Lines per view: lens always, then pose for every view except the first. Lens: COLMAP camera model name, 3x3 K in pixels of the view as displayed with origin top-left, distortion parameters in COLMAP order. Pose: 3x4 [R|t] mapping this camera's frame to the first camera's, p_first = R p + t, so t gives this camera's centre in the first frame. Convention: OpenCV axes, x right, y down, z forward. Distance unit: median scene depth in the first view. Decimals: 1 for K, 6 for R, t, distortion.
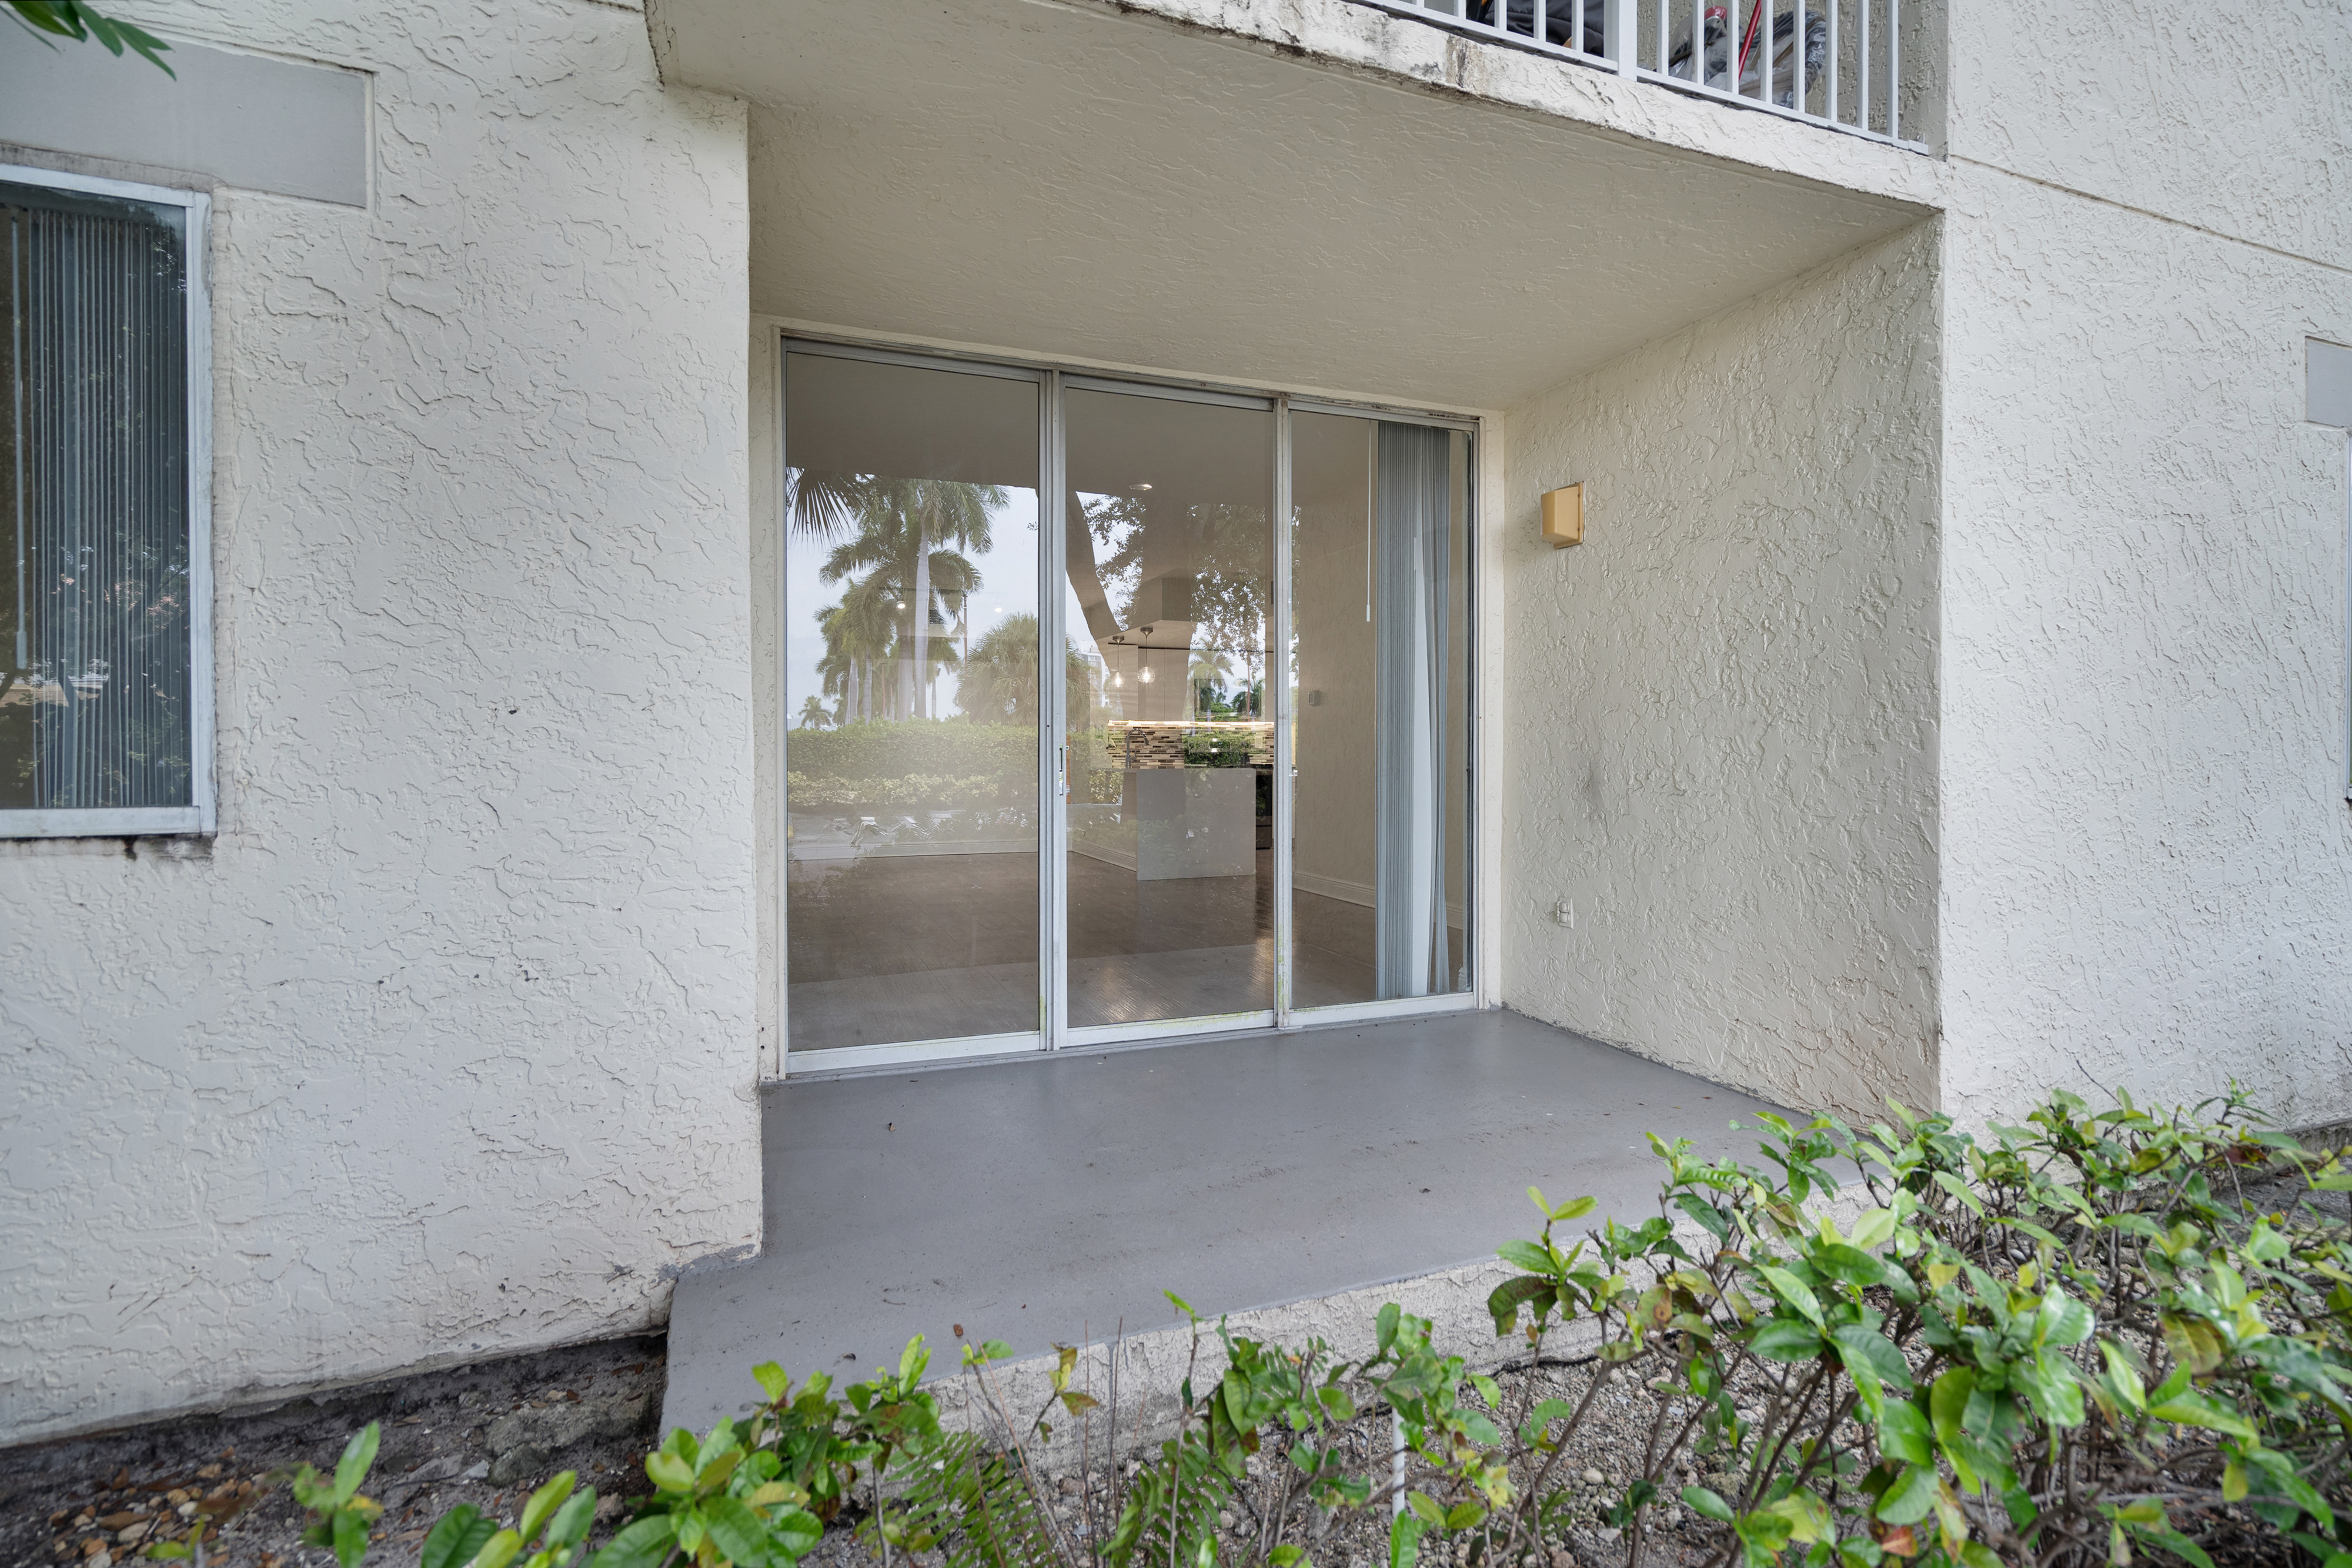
lens RADIAL K [[1088.9, 0, 1176.0], [0, 1088.9, 784.0], [0, 0, 1]] dist [-0.000678, 0.000031]
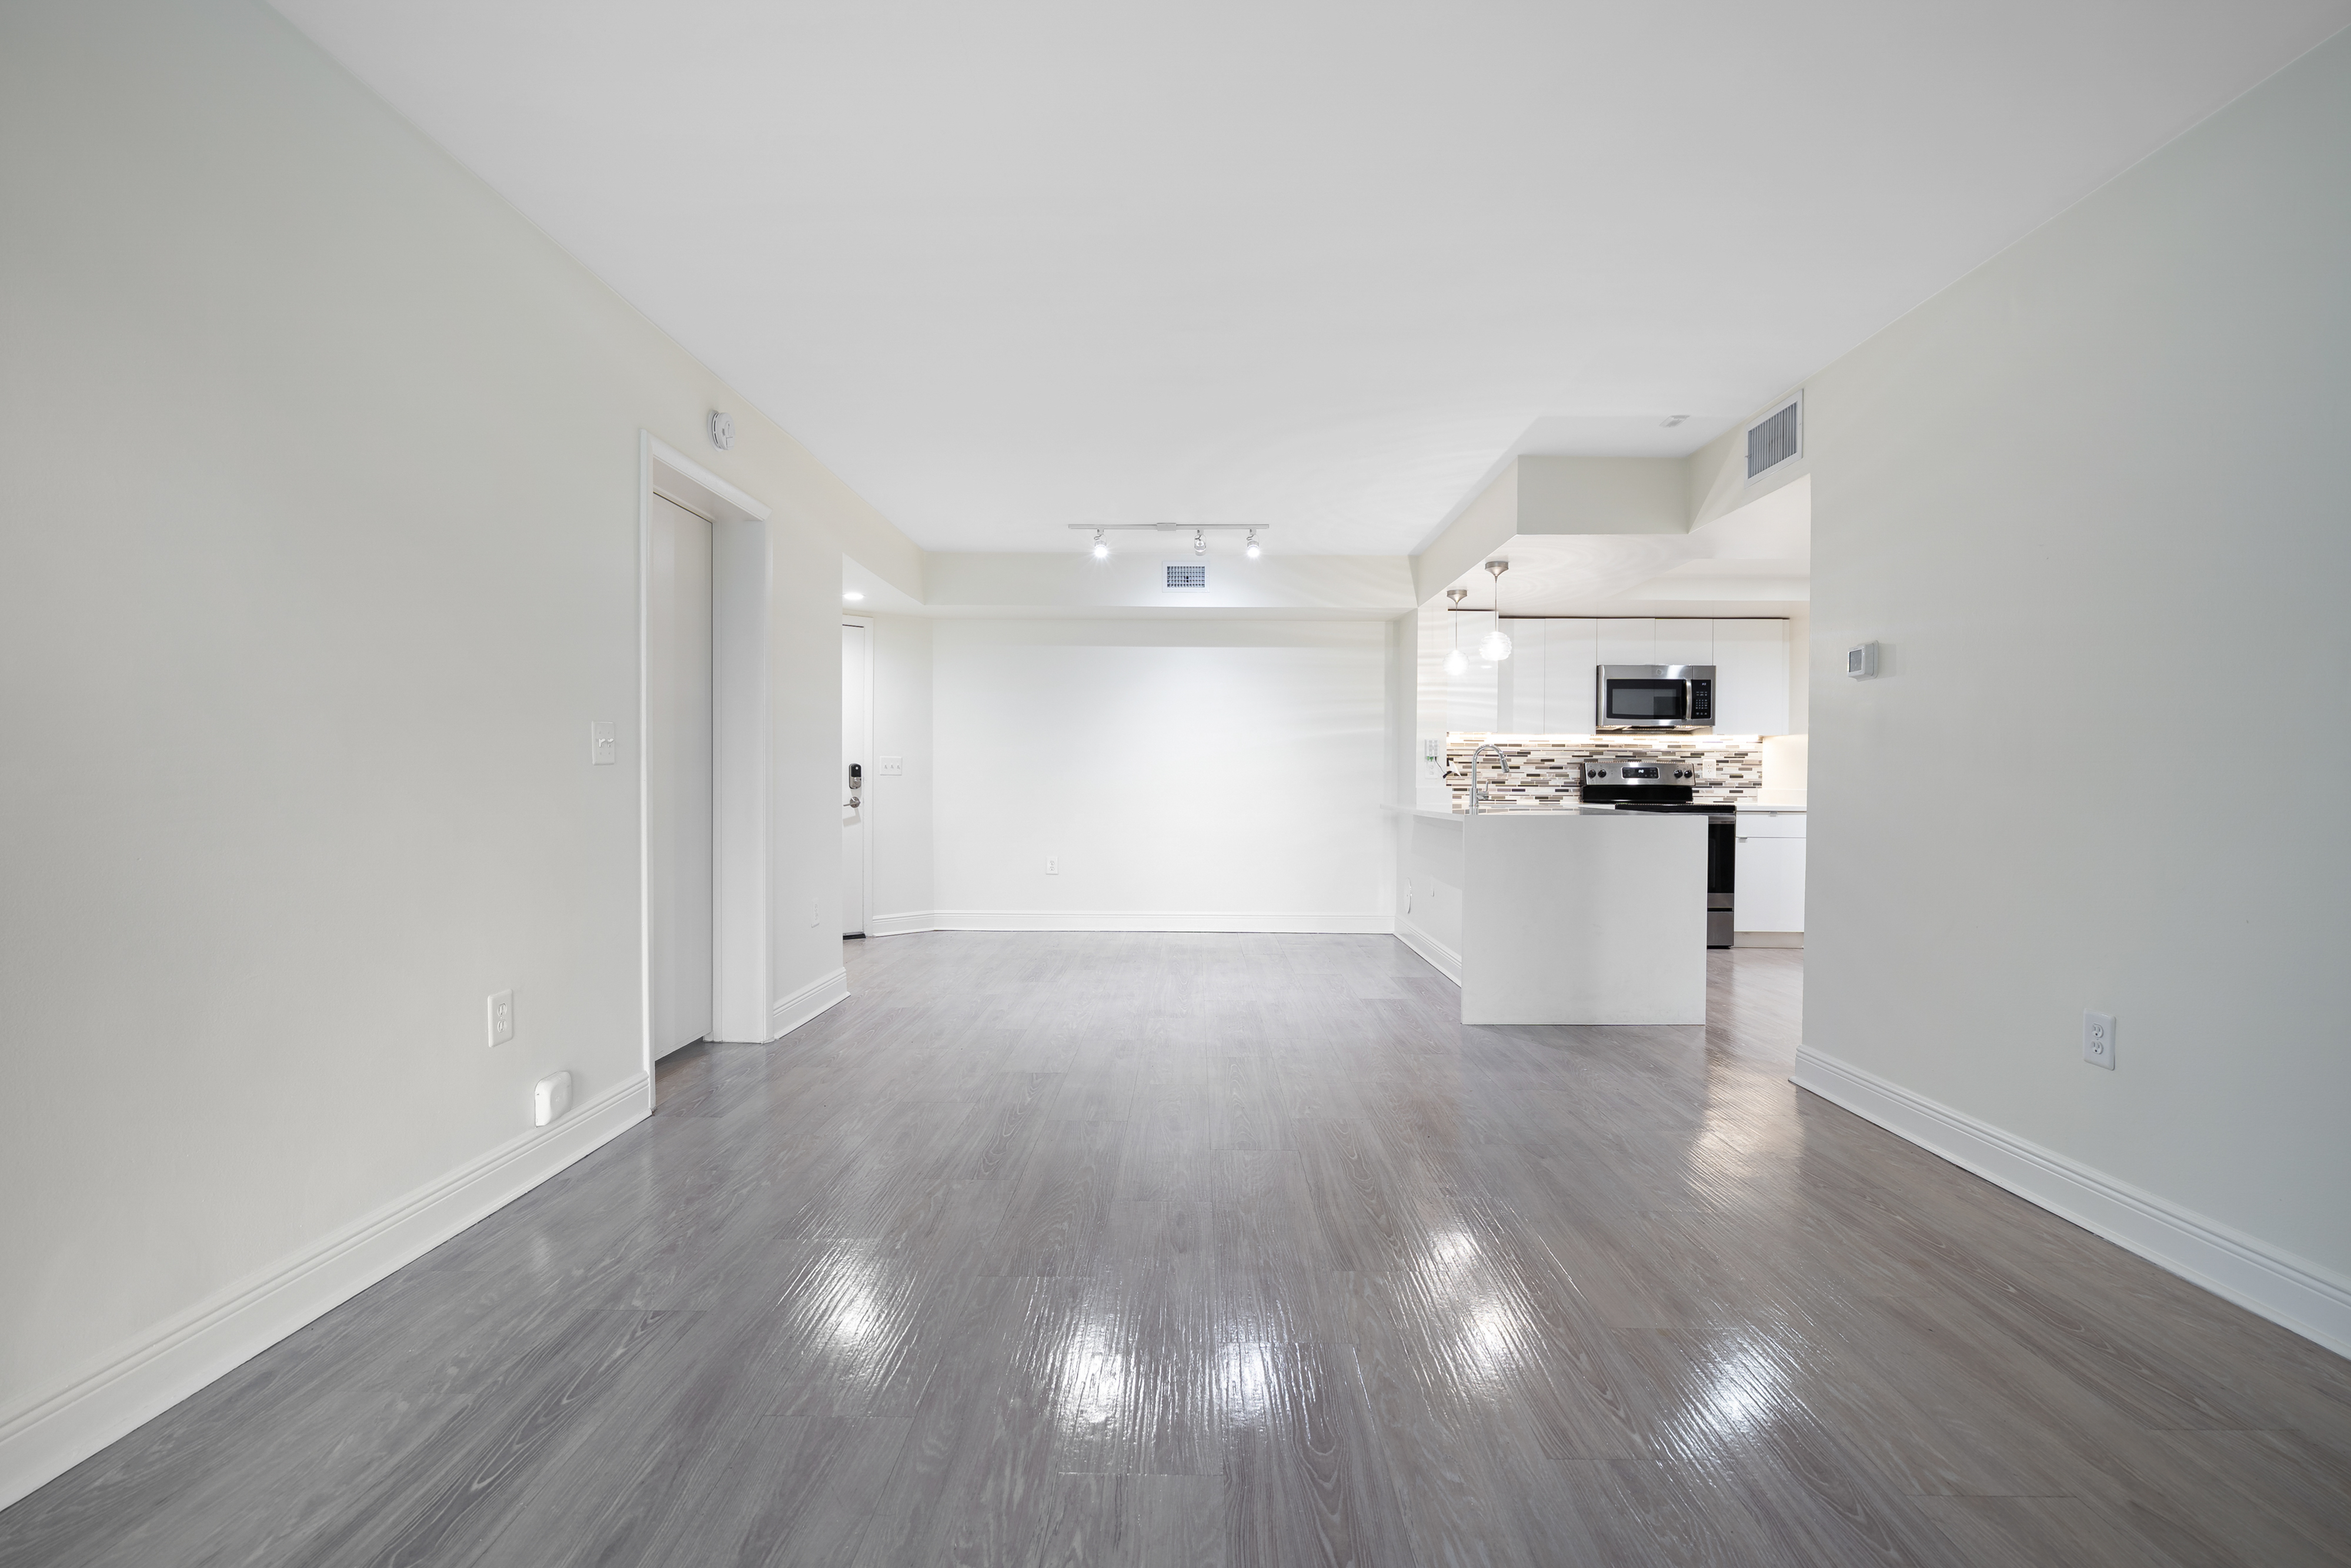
lens RADIAL K [[1088.4, 0, 1175.5], [0, 1088.4, 784.0], [0, 0, 1]] dist [-0.000678, 0.000031]
pose [[0.931483, 0.006999, -0.363718, 0.019421], [-0.017941, 0.999482, -0.026714, -0.008387], [0.363343, 0.031409, 0.931126, 0.334327]]
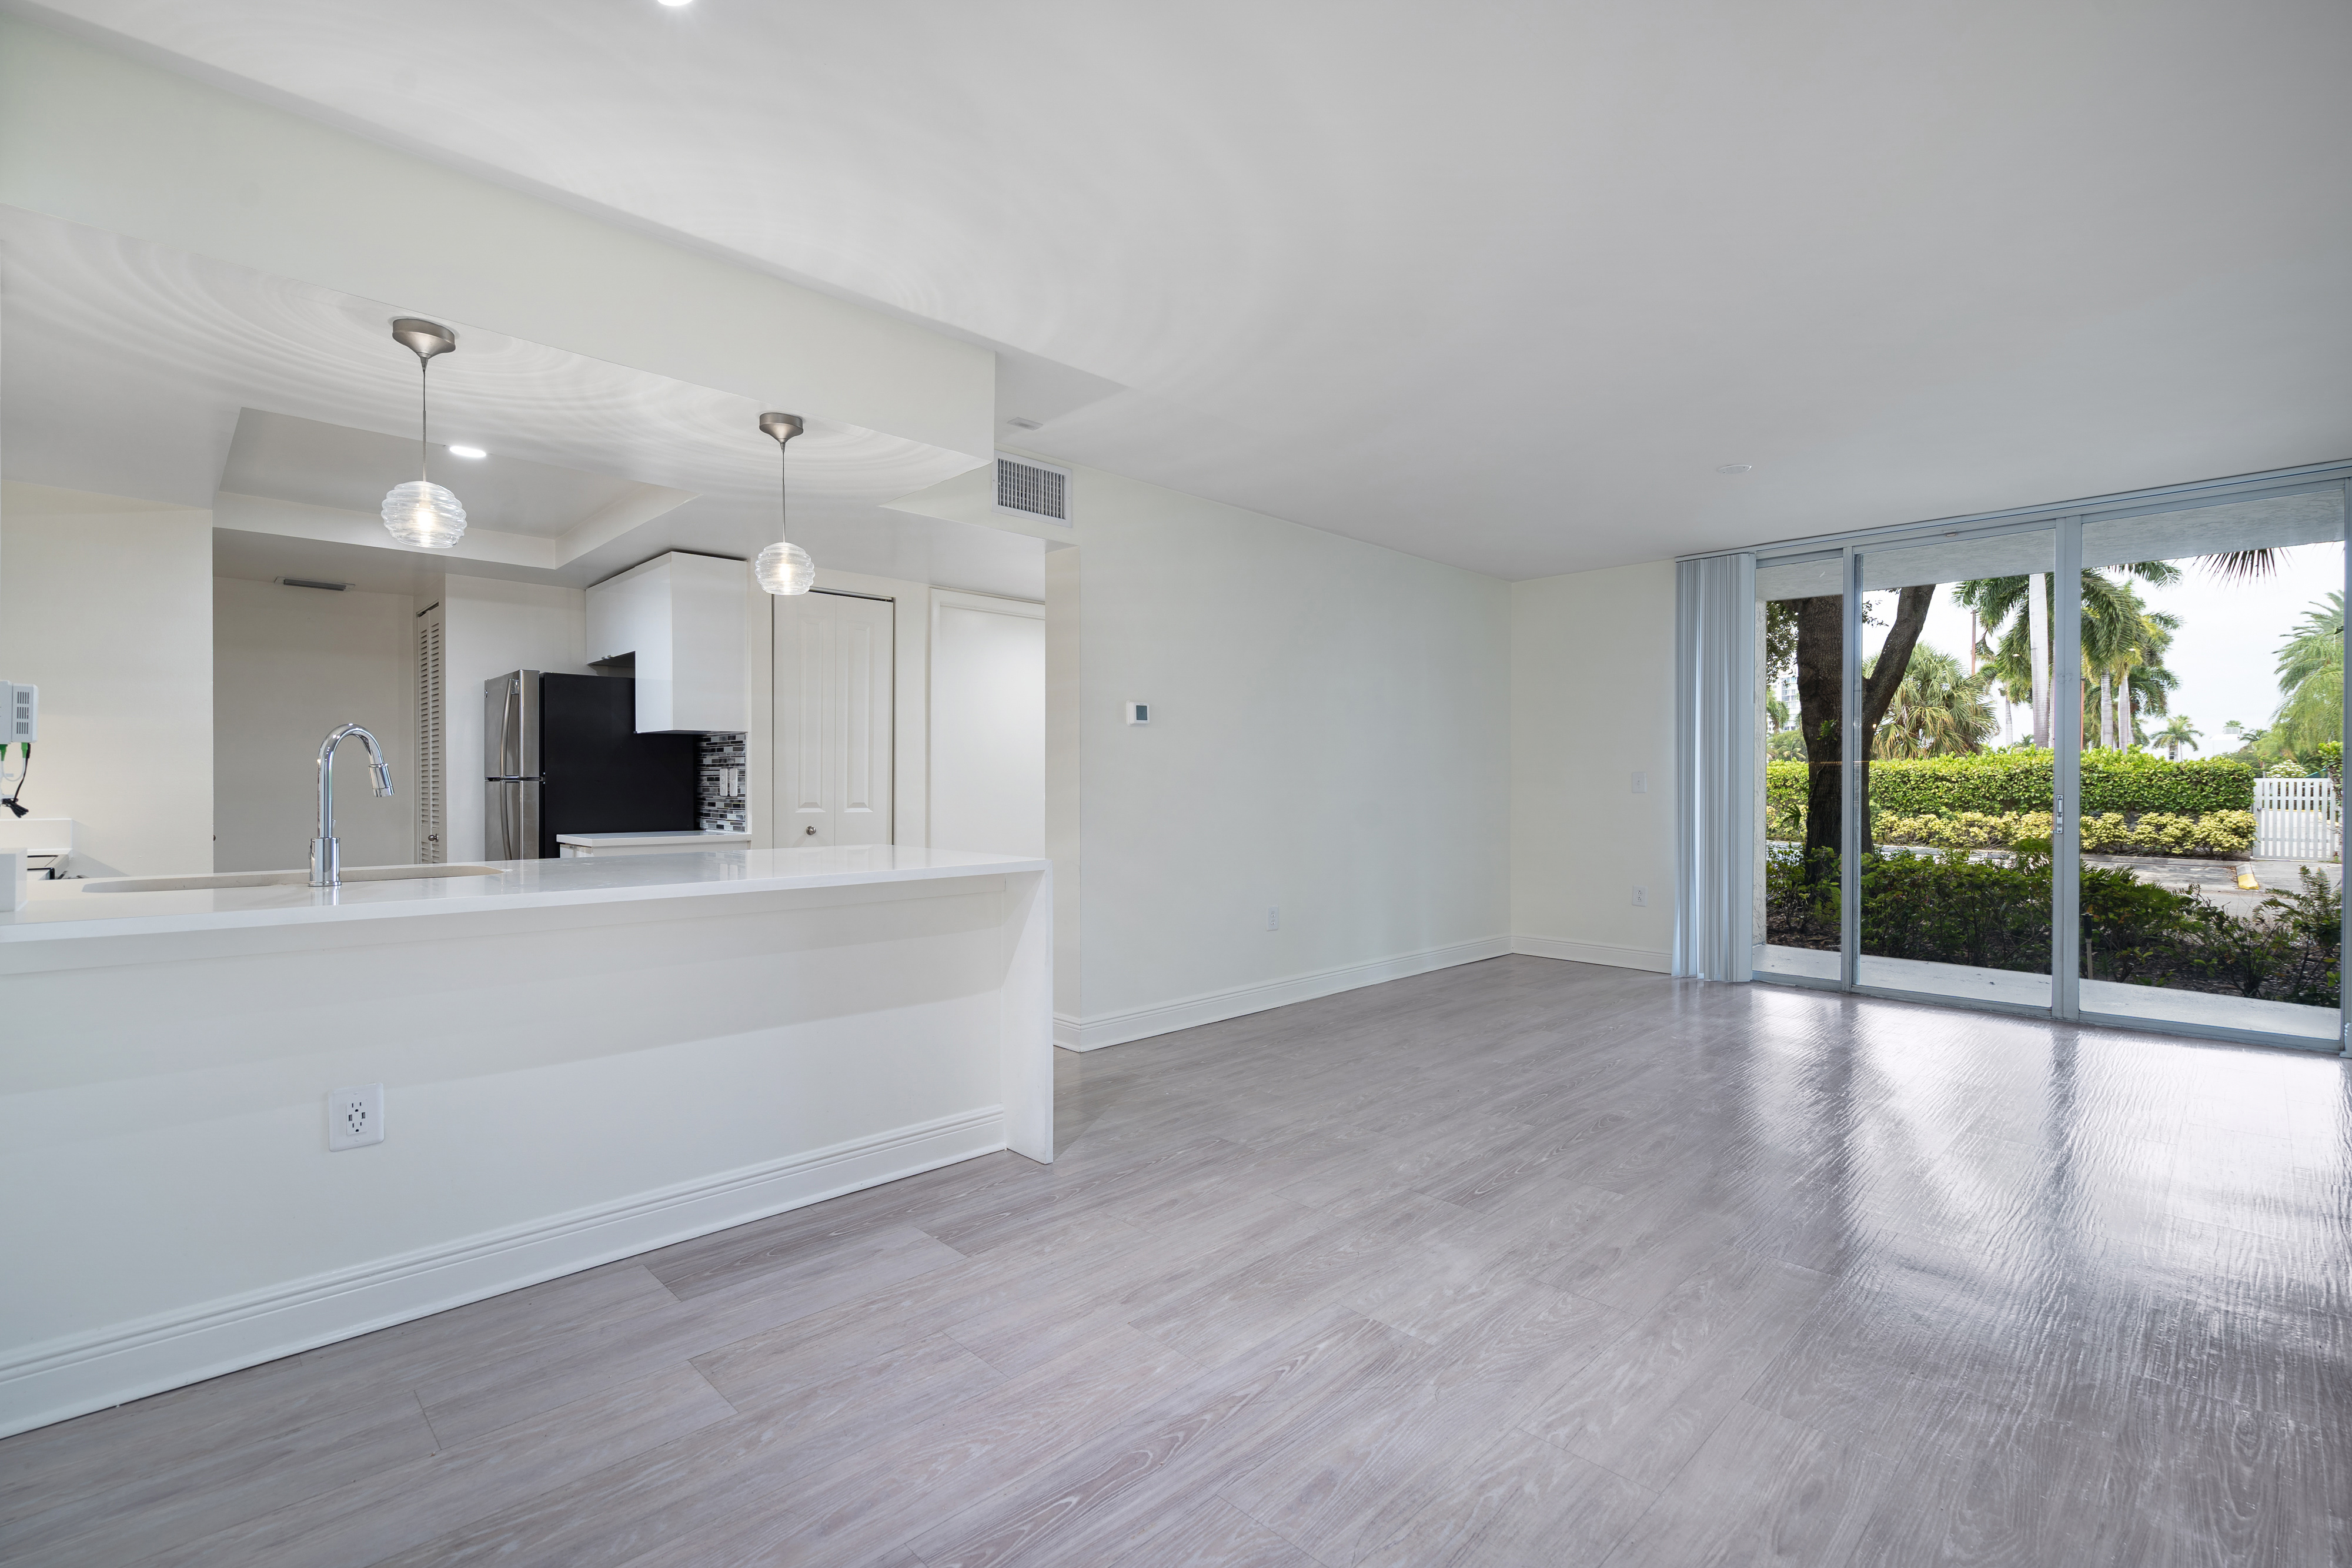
lens RADIAL K [[1088.9, 0, 1176.0], [0, 1088.9, 784.0], [0, 0, 1]] dist [-0.000678, 0.000031]
pose [[-0.410778, -0.005762, 0.911717, -0.560797], [0.031325, 0.999300, 0.020430, -0.055800], [-0.911197, 0.036952, -0.410310, 1.254892]]
